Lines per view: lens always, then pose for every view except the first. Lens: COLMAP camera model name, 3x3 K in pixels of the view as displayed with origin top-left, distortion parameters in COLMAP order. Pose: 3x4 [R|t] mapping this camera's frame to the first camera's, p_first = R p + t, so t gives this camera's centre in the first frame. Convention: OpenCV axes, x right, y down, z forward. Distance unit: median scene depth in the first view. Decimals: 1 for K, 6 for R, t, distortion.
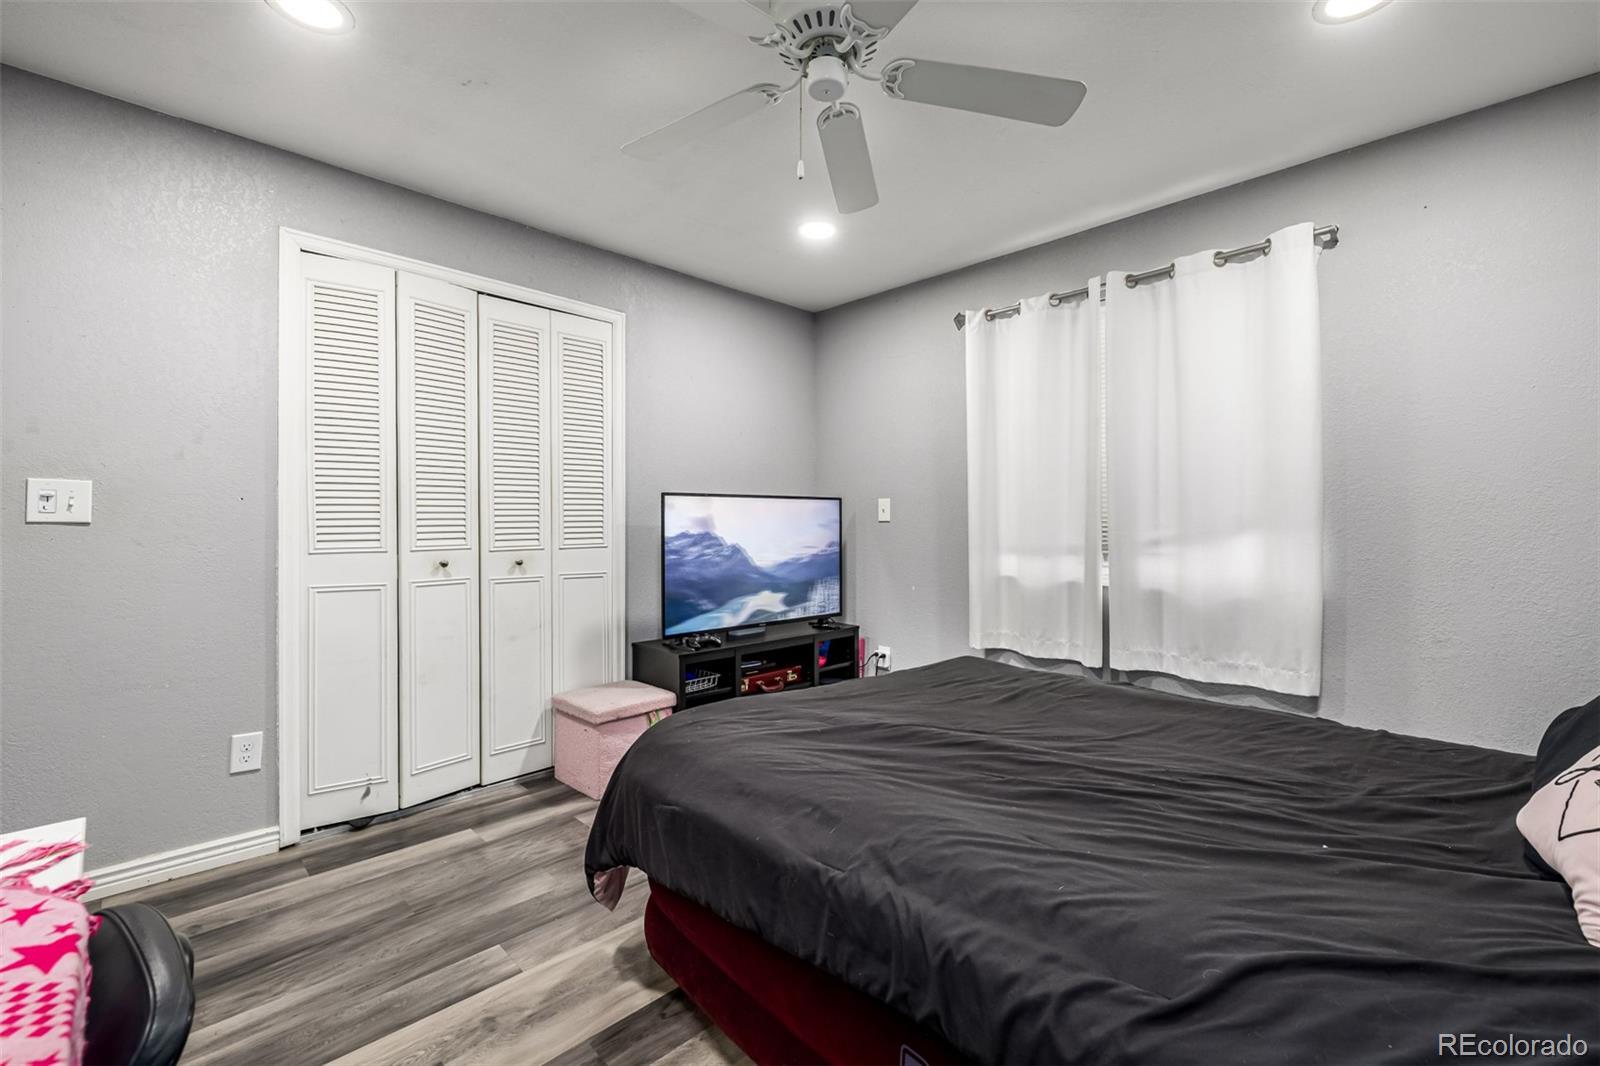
lens RADIAL K [[681.6, 0, 794.2], [0, 681.6, 528.6], [0, 0, 1]] dist [0.002934, -0.000515]
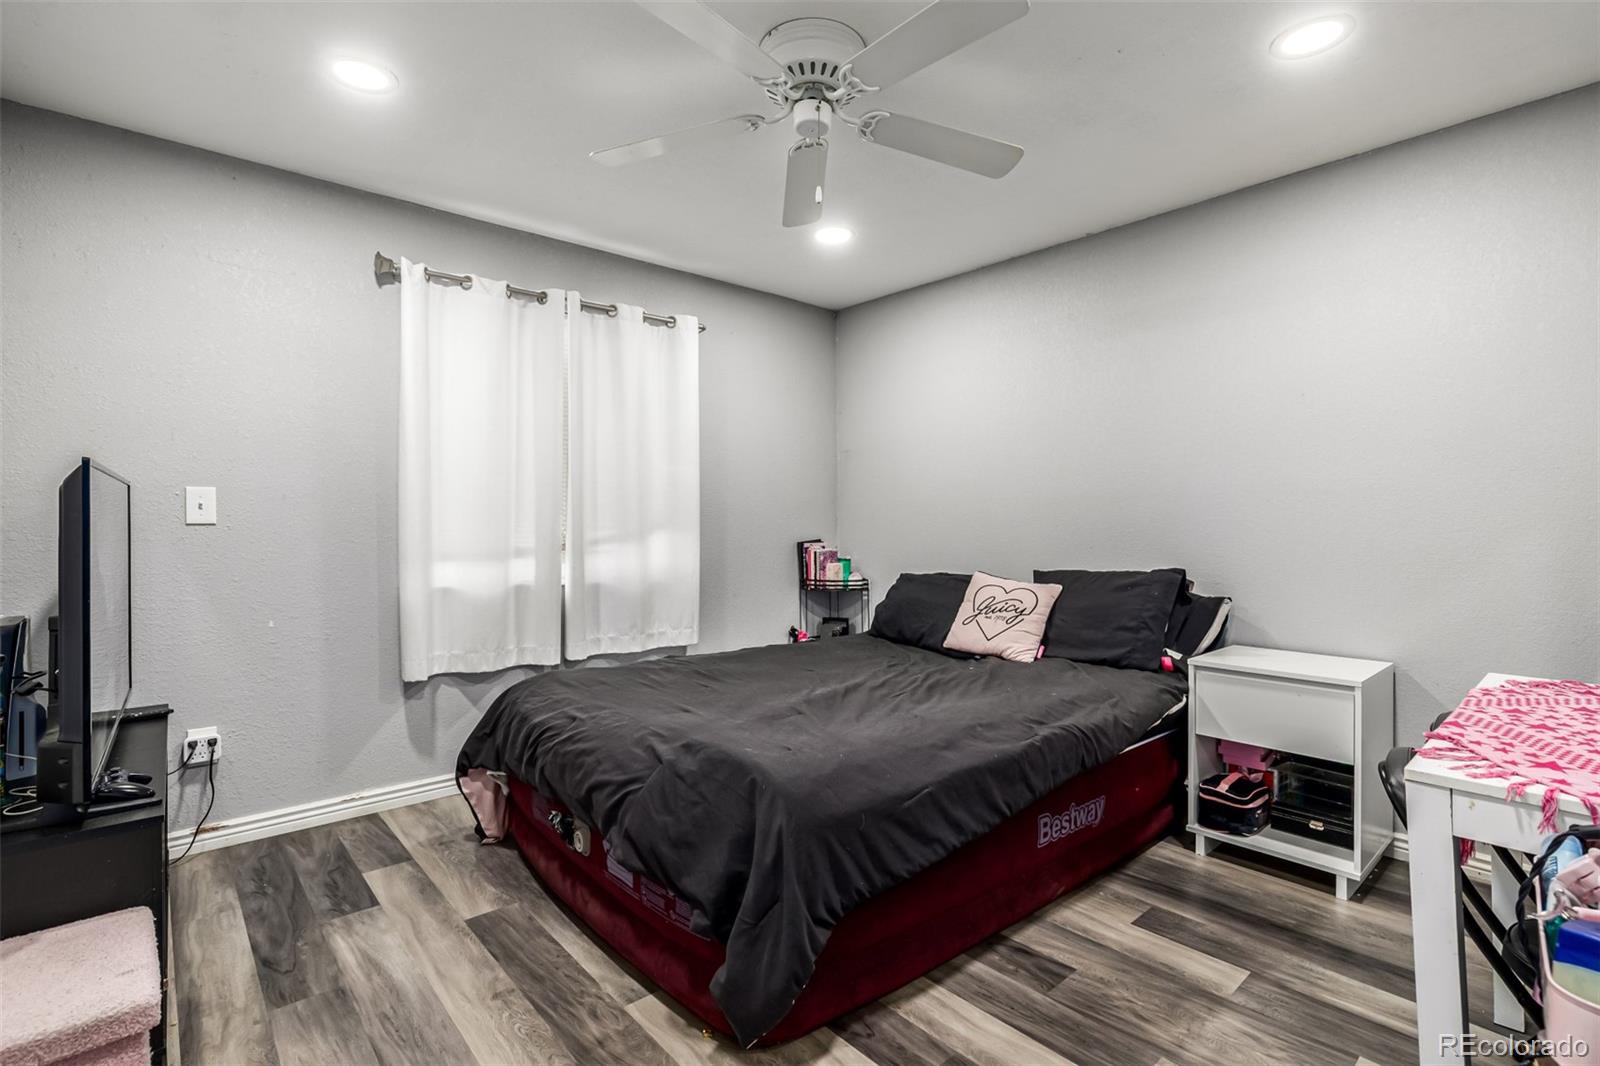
lens RADIAL K [[776.6, 0, 795.7], [0, 776.6, 525.3], [0, 0, 1]] dist [0.001557, 0.001620]
pose [[0.045642, -0.006394, 0.998937, -0.726311], [0.007870, 0.999951, 0.006041, -0.012246], [-0.998927, 0.007586, 0.045690, 0.586595]]
